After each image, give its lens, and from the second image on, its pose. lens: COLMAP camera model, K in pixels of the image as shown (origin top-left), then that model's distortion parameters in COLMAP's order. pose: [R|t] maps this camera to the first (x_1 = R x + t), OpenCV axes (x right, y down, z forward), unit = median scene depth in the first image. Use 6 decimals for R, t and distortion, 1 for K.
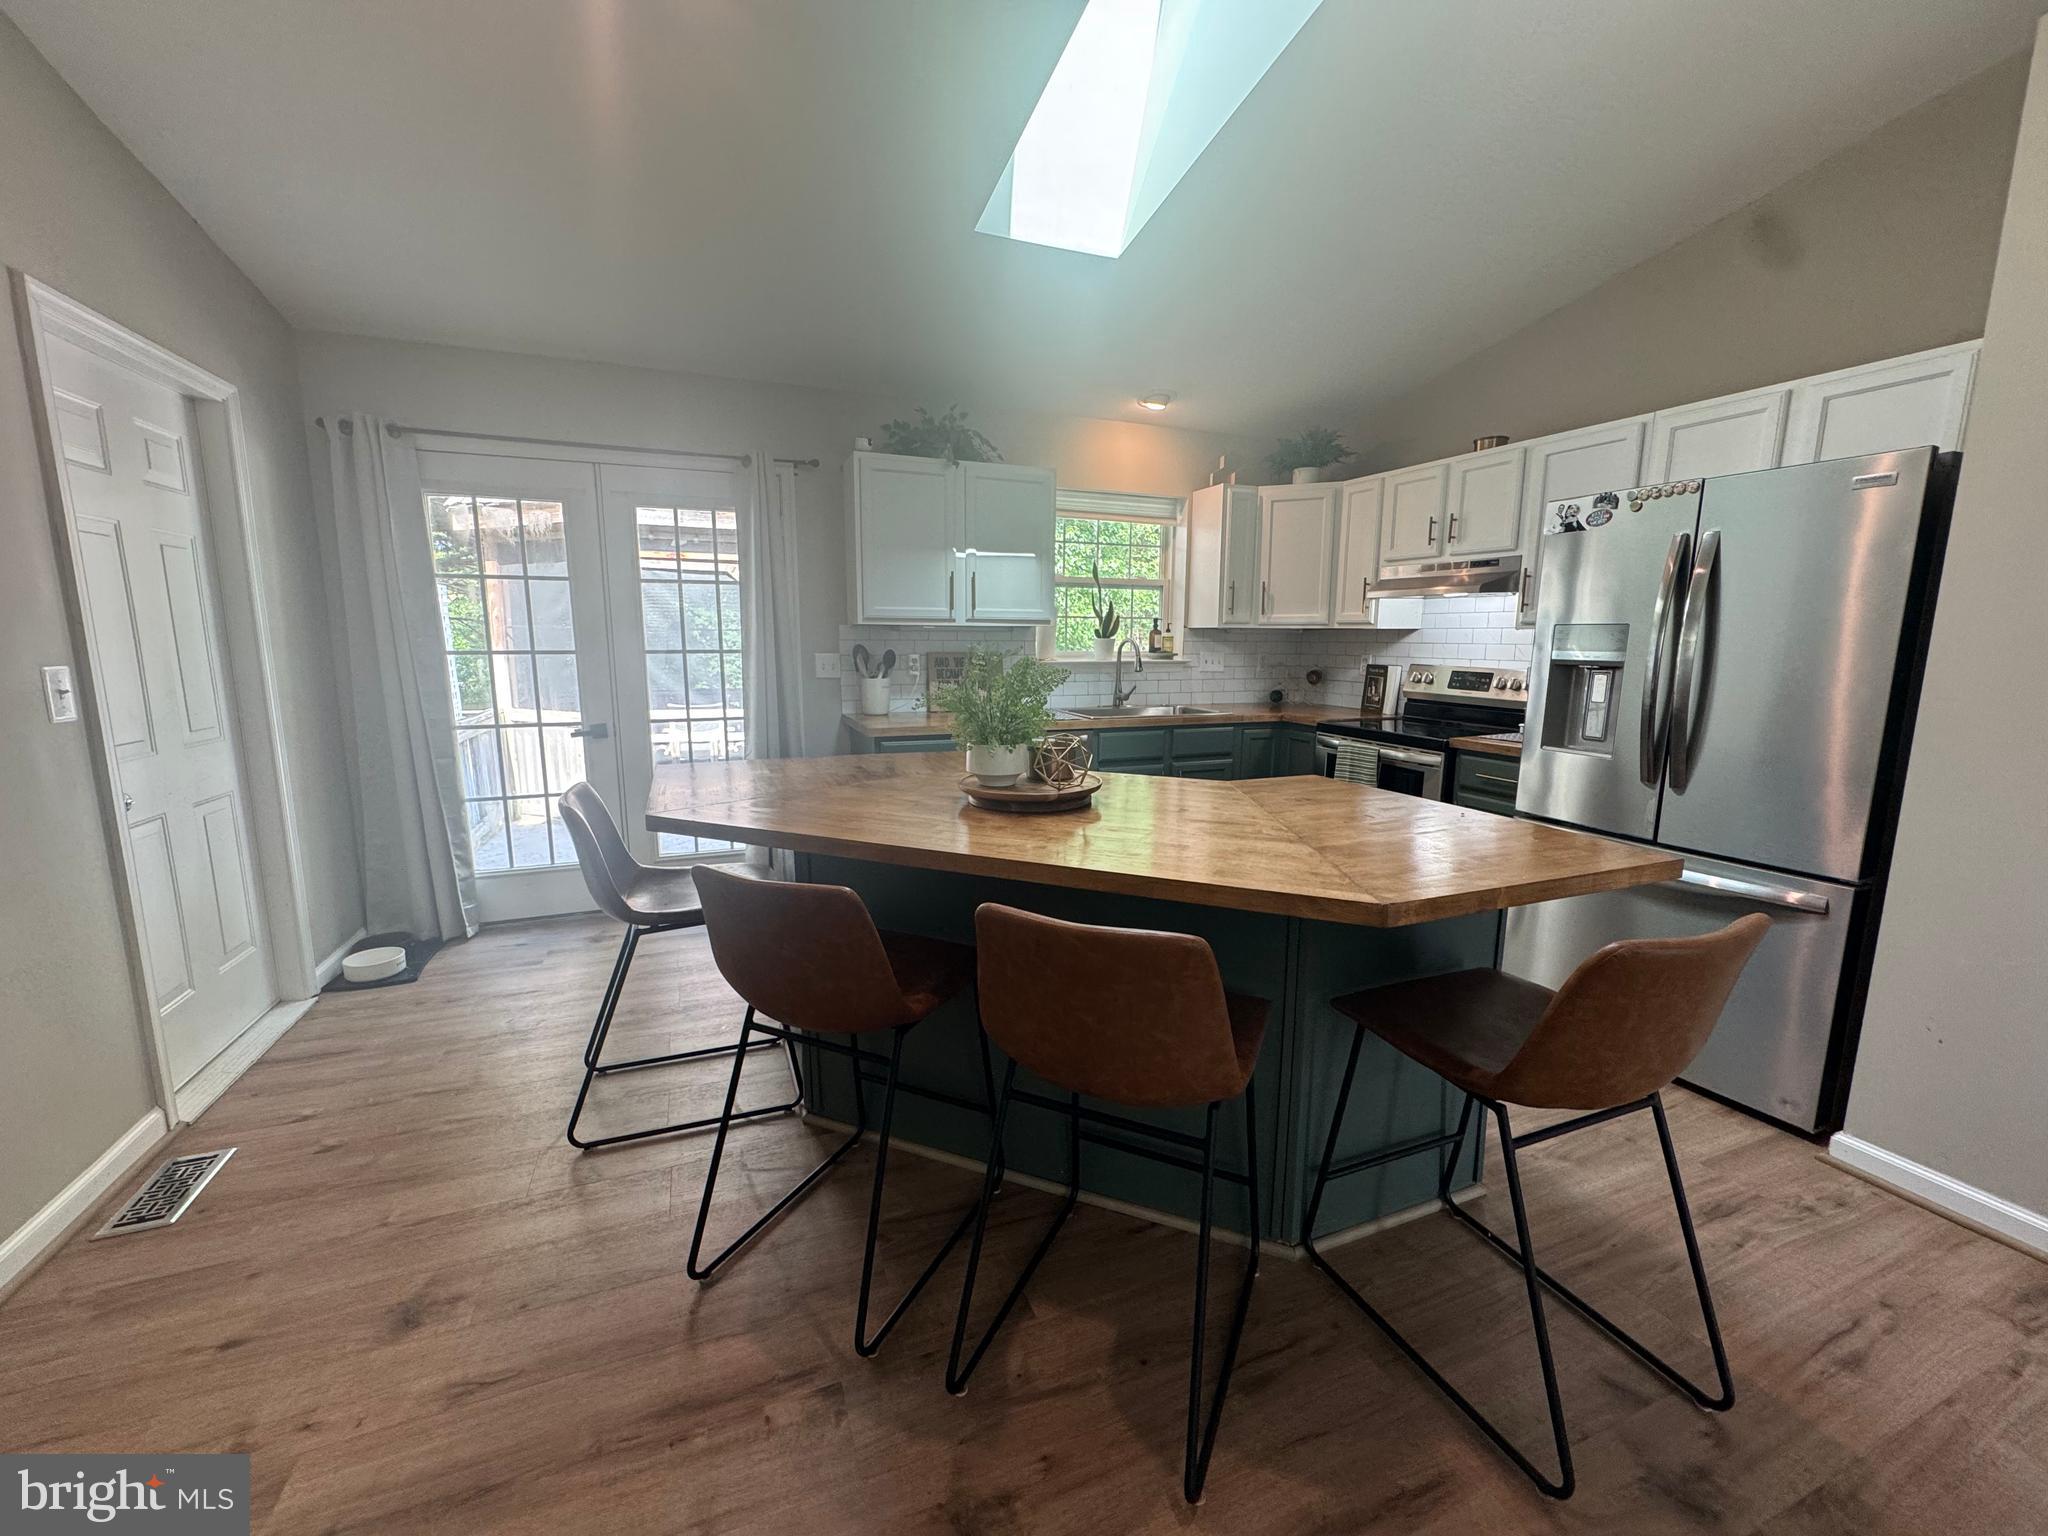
lens RADIAL K [[817.0, 0, 1024.0], [0, 817.0, 768.0], [0, 0, 1]] dist [-0.001882, 0.000414]
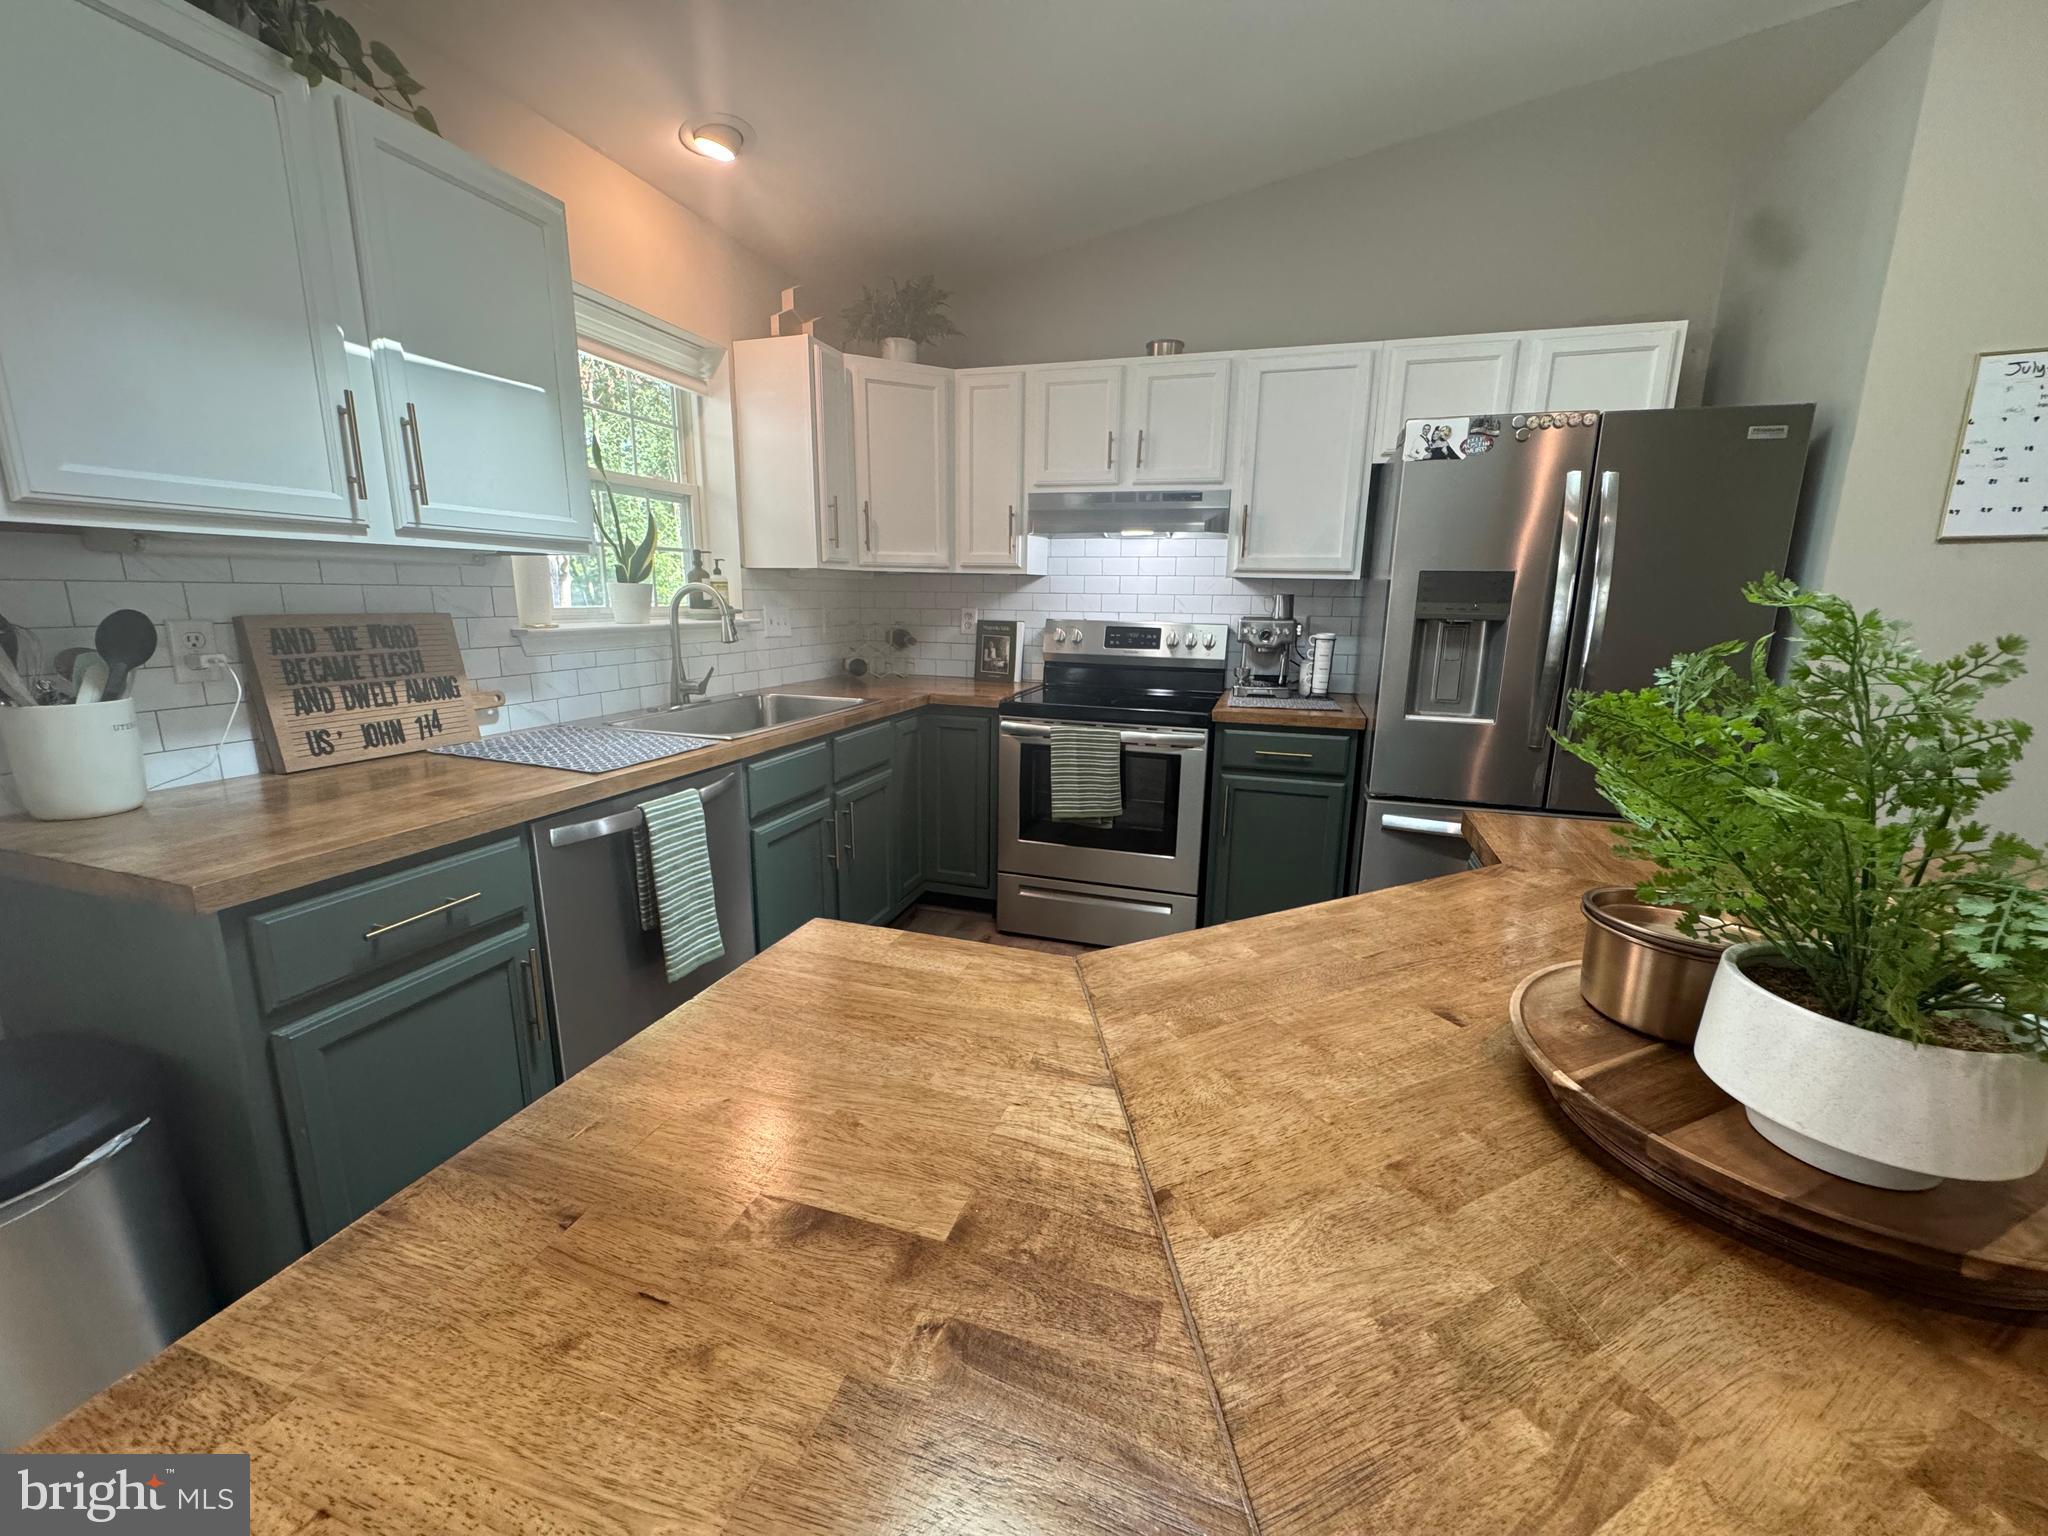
lens RADIAL K [[817.0, 0, 1024.0], [0, 817.0, 768.0], [0, 0, 1]] dist [-0.001882, 0.000414]
pose [[0.639337, -0.158169, 0.752483, -0.170036], [0.114014, 0.987297, 0.110656, -0.070219], [-0.760427, 0.015047, 0.649249, 0.468670]]
